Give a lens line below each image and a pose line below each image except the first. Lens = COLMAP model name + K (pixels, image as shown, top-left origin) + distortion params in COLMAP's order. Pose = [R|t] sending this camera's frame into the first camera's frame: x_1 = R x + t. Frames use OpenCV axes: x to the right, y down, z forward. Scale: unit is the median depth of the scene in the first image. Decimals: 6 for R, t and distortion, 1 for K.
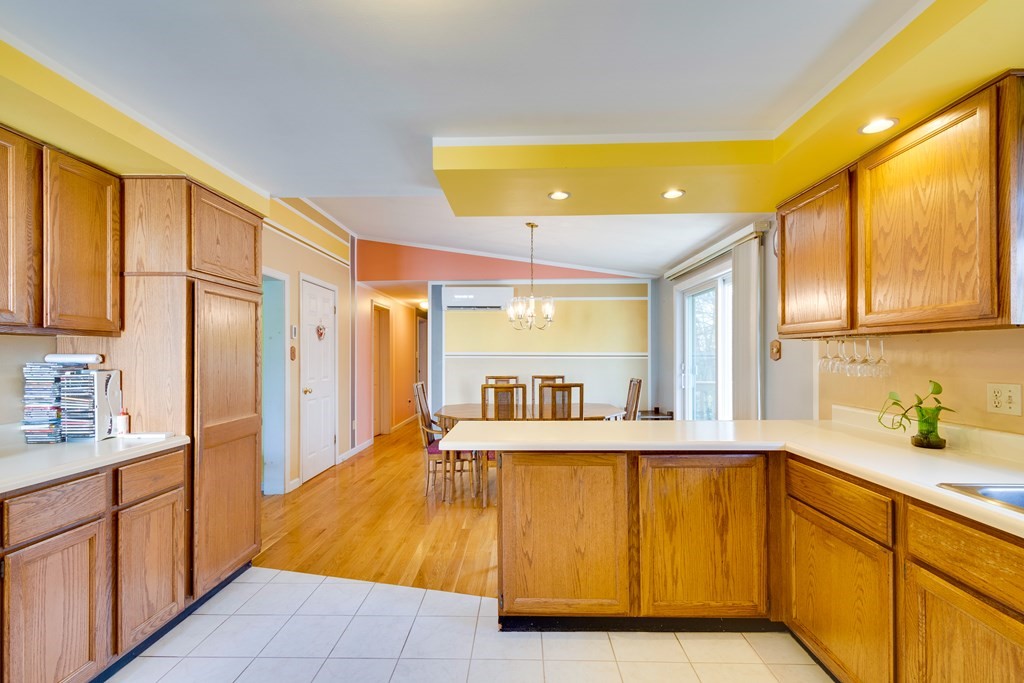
lens RADIAL K [[445.3, 0, 511.7], [0, 445.3, 354.0], [0, 0, 1]] dist [0.015805, -0.005319]
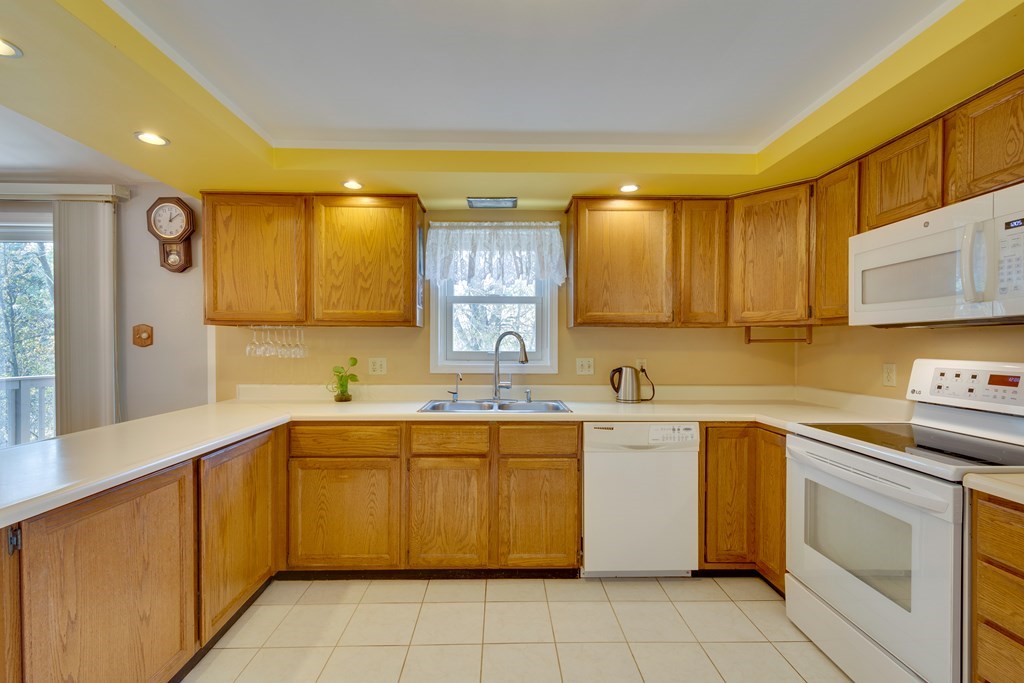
lens RADIAL K [[445.3, 0, 511.7], [0, 445.3, 354.0], [0, 0, 1]] dist [0.015805, -0.005319]
pose [[-0.052266, -0.016188, 0.998502, -0.573488], [-0.004548, 0.999862, 0.015972, 0.017214], [-0.998623, -0.003706, -0.052332, 0.466230]]
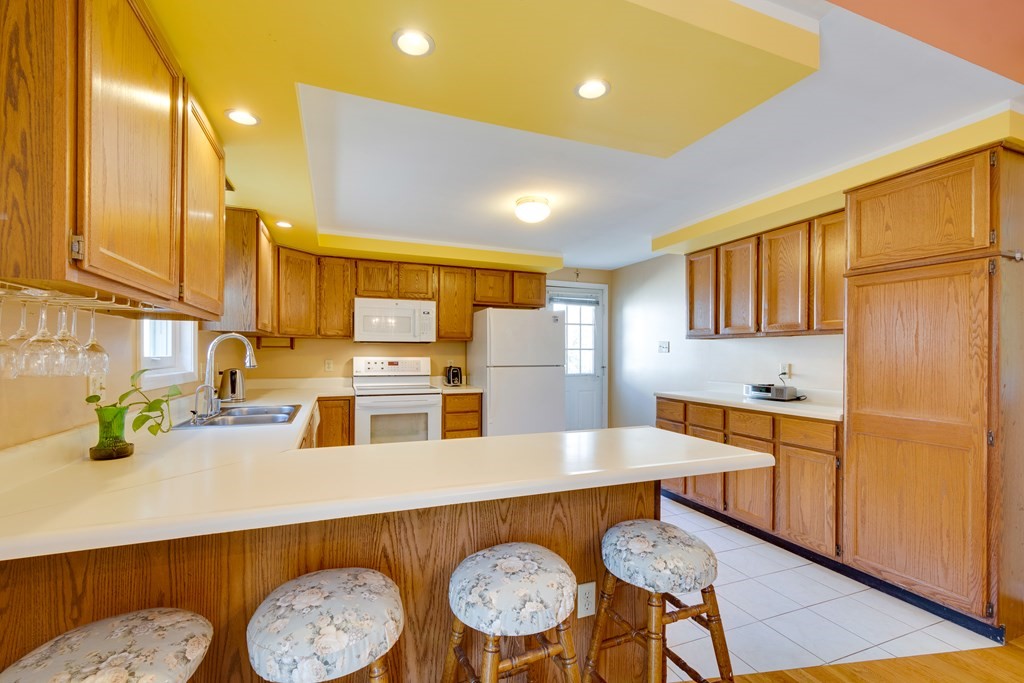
lens RADIAL K [[445.3, 0, 511.7], [0, 445.3, 354.0], [0, 0, 1]] dist [0.015805, -0.005319]
pose [[-0.918800, 0.000368, -0.394724, 0.551495], [-0.000077, 0.999999, 0.001110, 0.024200], [0.394724, 0.001051, -0.918799, 1.831119]]
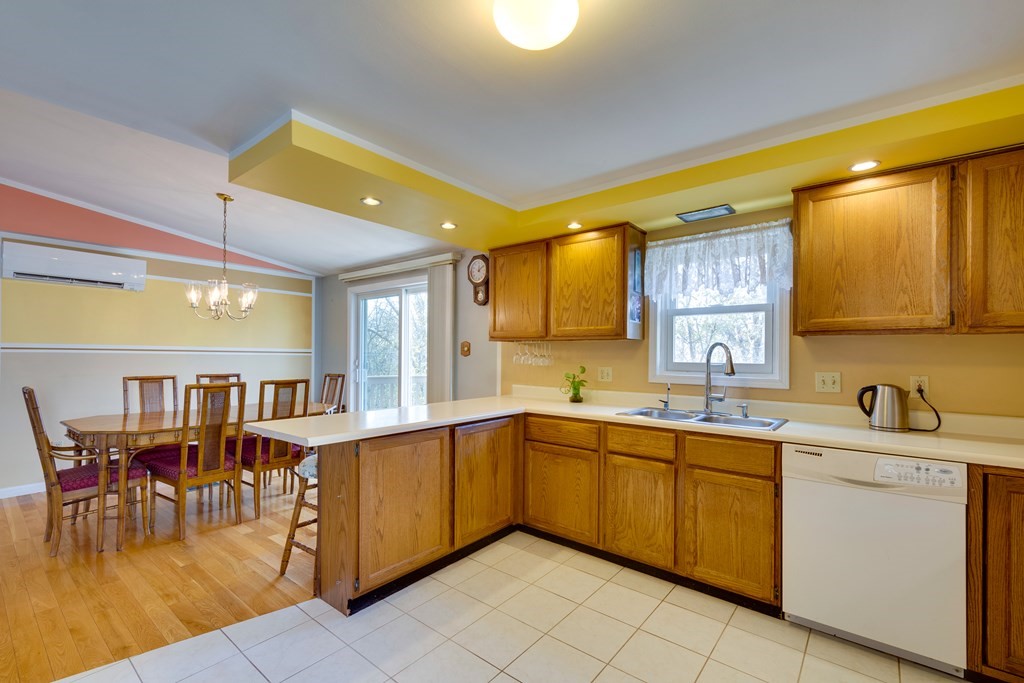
lens RADIAL K [[445.3, 0, 511.7], [0, 445.3, 354.0], [0, 0, 1]] dist [0.015805, -0.005319]
pose [[0.610249, 0.009421, 0.792153, -0.640760], [-0.011630, 0.999928, -0.002932, 0.015591], [-0.792124, -0.007424, 0.610315, 0.082096]]
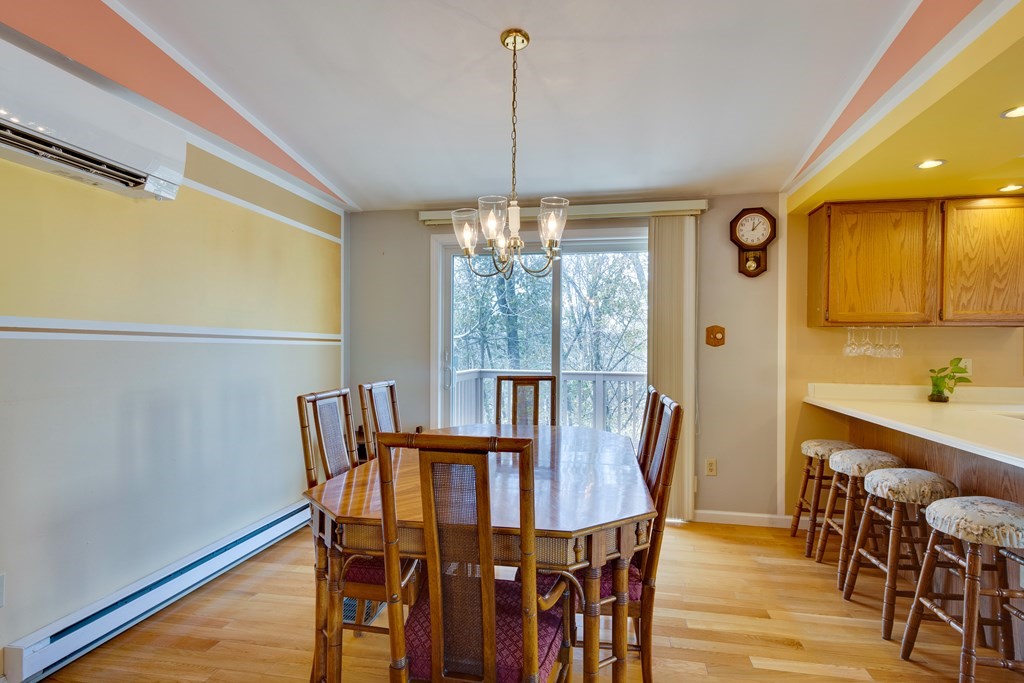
lens RADIAL K [[537.8, 0, 508.0], [0, 537.8, 347.9], [0, 0, 1]] dist [0.004099, -0.000768]
pose [[0.168349, 0.000649, 0.985727, -1.036977], [-0.010214, 0.999947, 0.001086, 0.033463], [-0.985675, -0.010251, 0.168347, 1.966538]]
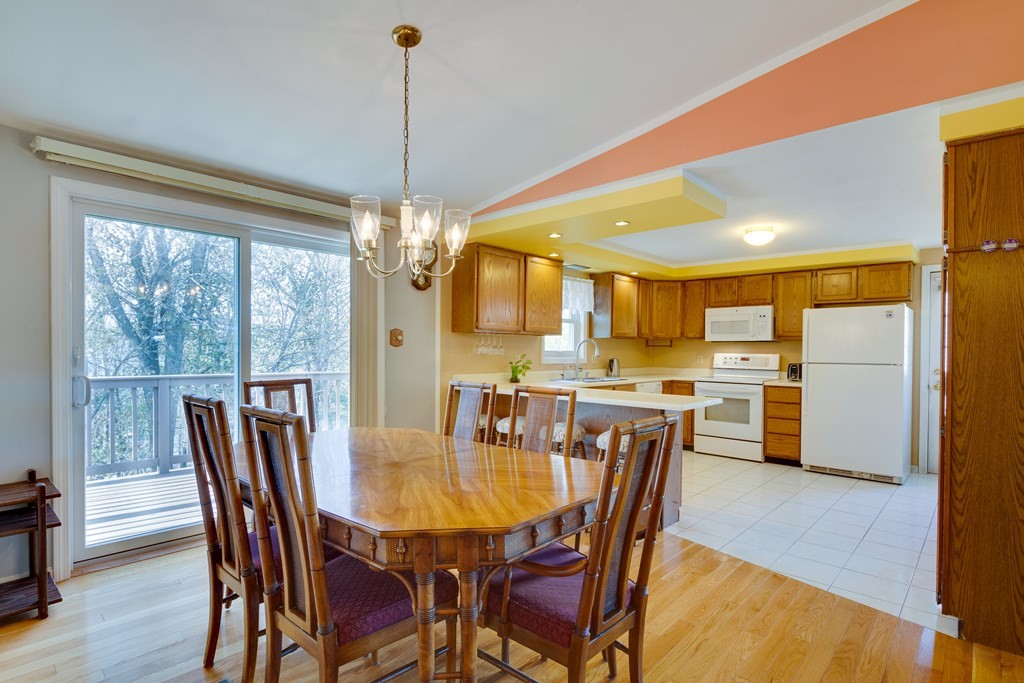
lens RADIAL K [[513.6, 0, 510.6], [0, 513.6, 355.4], [0, 0, 1]] dist [0.003379, -0.000179]
pose [[-0.751026, -0.010629, 0.660187, -0.788079], [-0.007310, 0.999943, 0.007783, 0.038717], [-0.660232, 0.001020, -0.751061, 2.822742]]
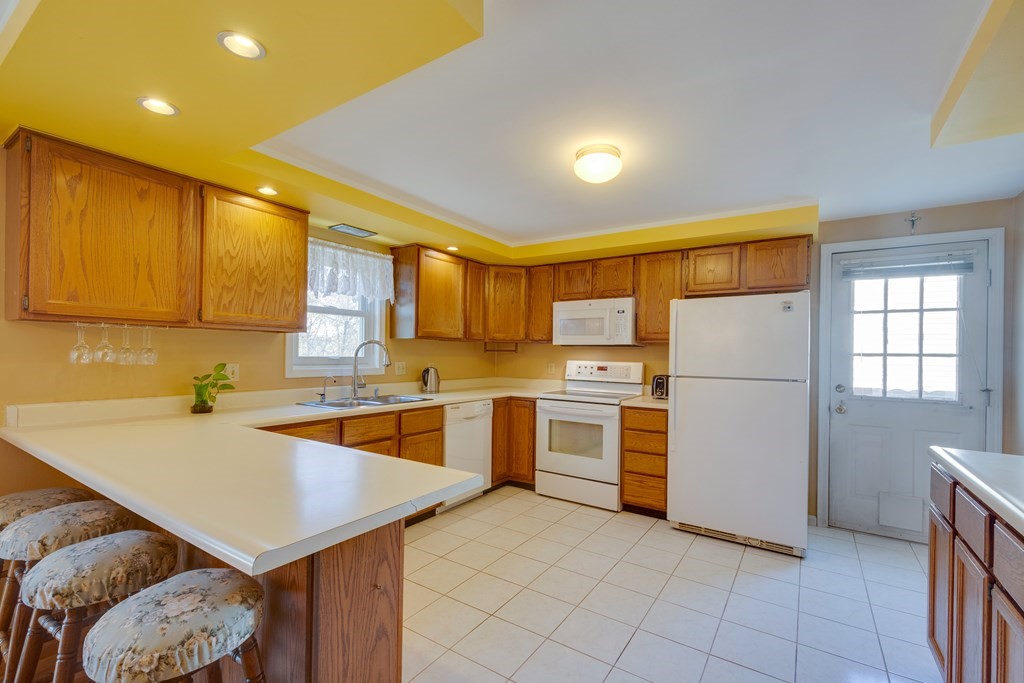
lens RADIAL K [[445.3, 0, 511.7], [0, 445.3, 354.0], [0, 0, 1]] dist [0.015805, -0.005319]
pose [[-0.846430, -0.009645, 0.532412, -0.547880], [-0.013153, 0.999910, -0.002796, 0.018005], [-0.532337, -0.009370, -0.846481, 1.523573]]
